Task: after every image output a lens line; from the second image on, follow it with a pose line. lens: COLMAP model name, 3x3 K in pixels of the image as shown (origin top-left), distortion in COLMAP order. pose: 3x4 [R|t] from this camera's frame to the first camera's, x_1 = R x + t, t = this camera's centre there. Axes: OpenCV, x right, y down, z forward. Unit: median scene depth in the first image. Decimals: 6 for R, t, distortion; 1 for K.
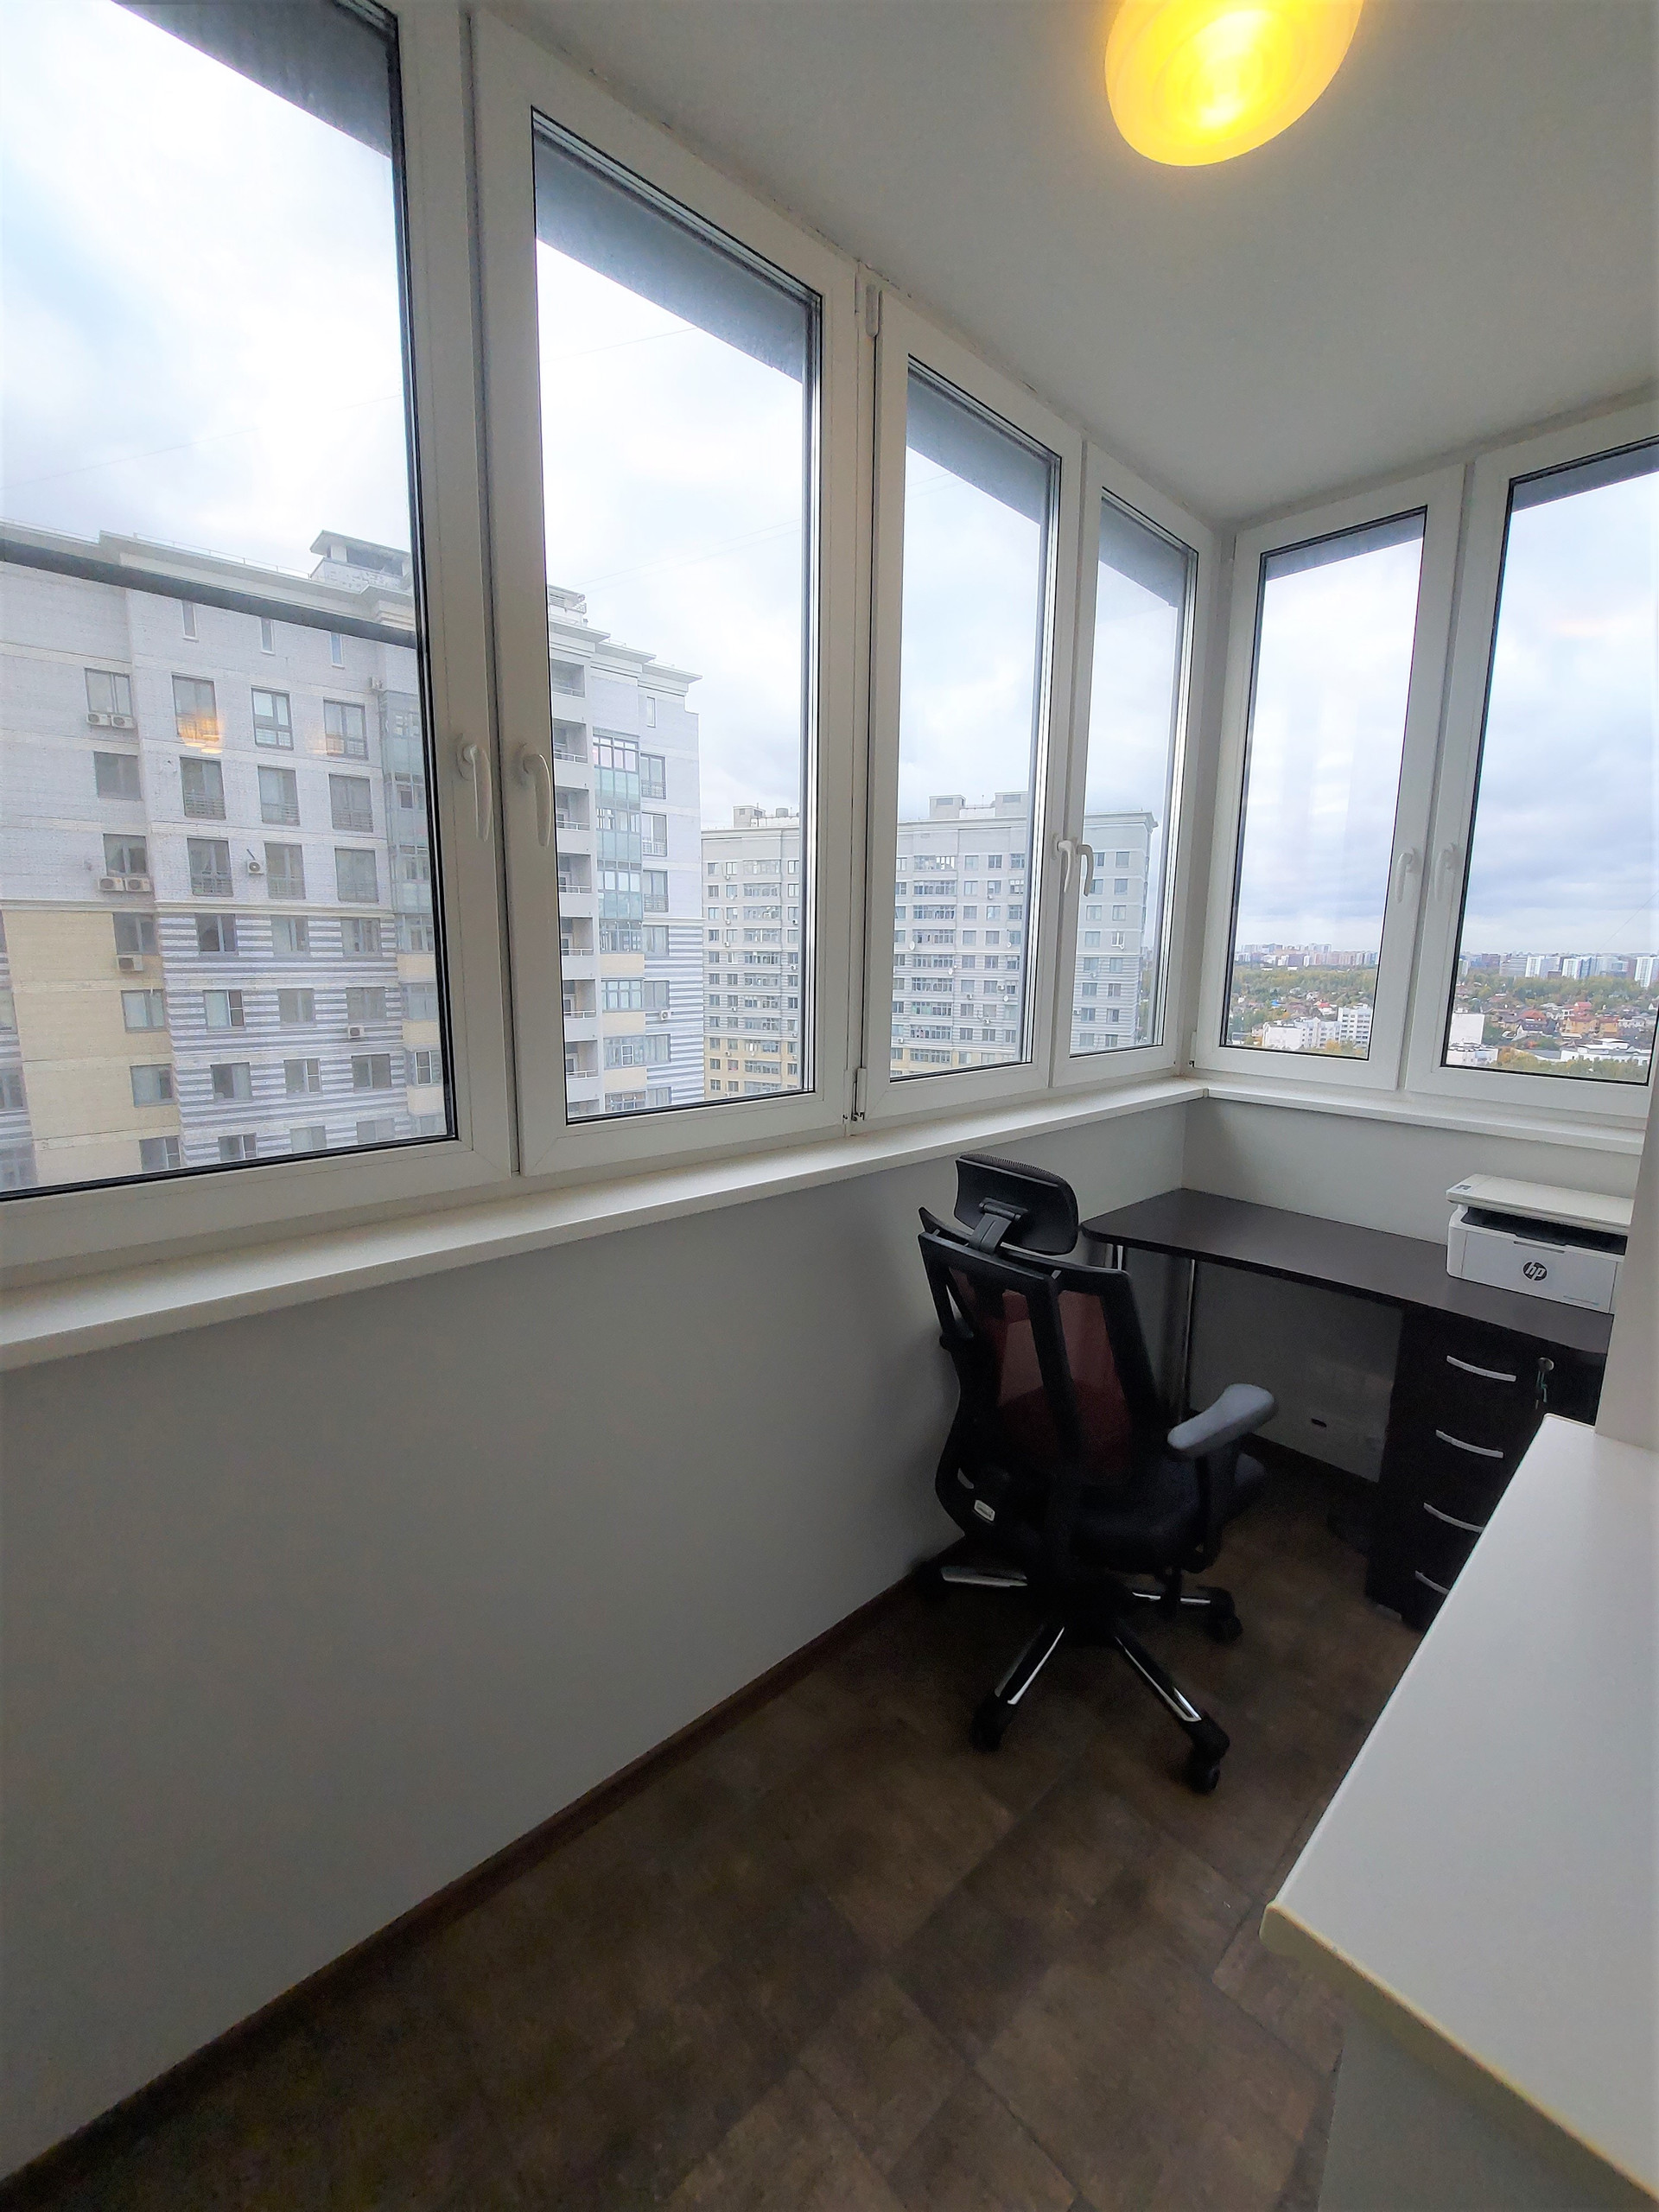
lens RADIAL K [[882.1, 0, 825.5], [0, 882.1, 1097.7], [0, 0, 1]] dist [-0.020534, 0.000350]
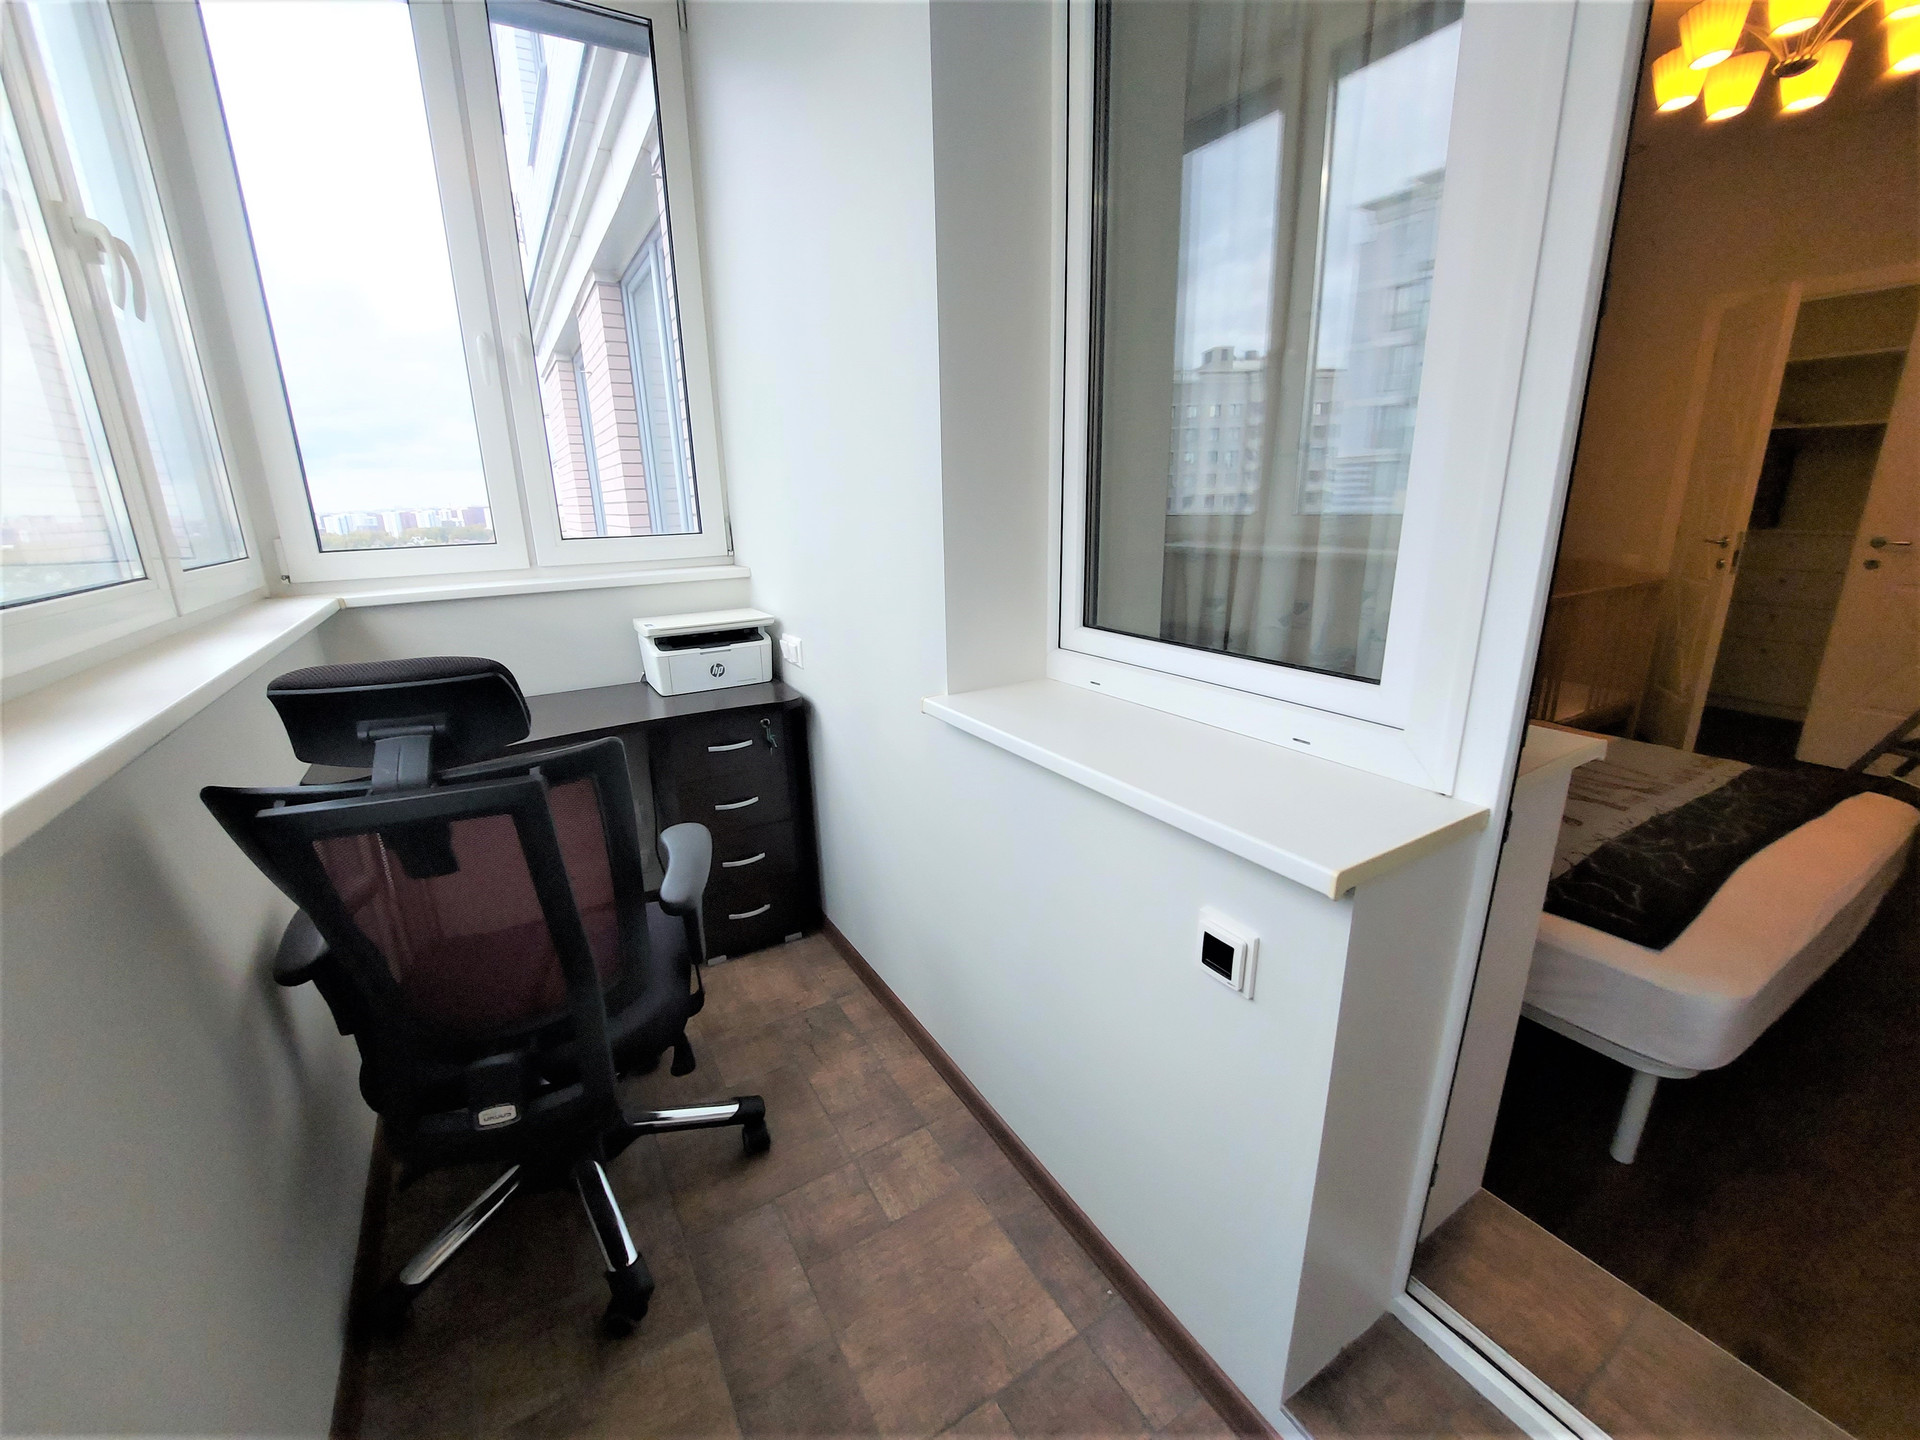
lens RADIAL K [[765.7, 0, 952.4], [0, 765.7, 717.6], [0, 0, 1]] dist [-0.020534, 0.000350]
pose [[0.185170, -0.284932, 0.940492, -0.293687], [0.191287, 0.949188, 0.249904, 0.048310], [-0.963909, 0.133629, 0.230265, 0.438239]]
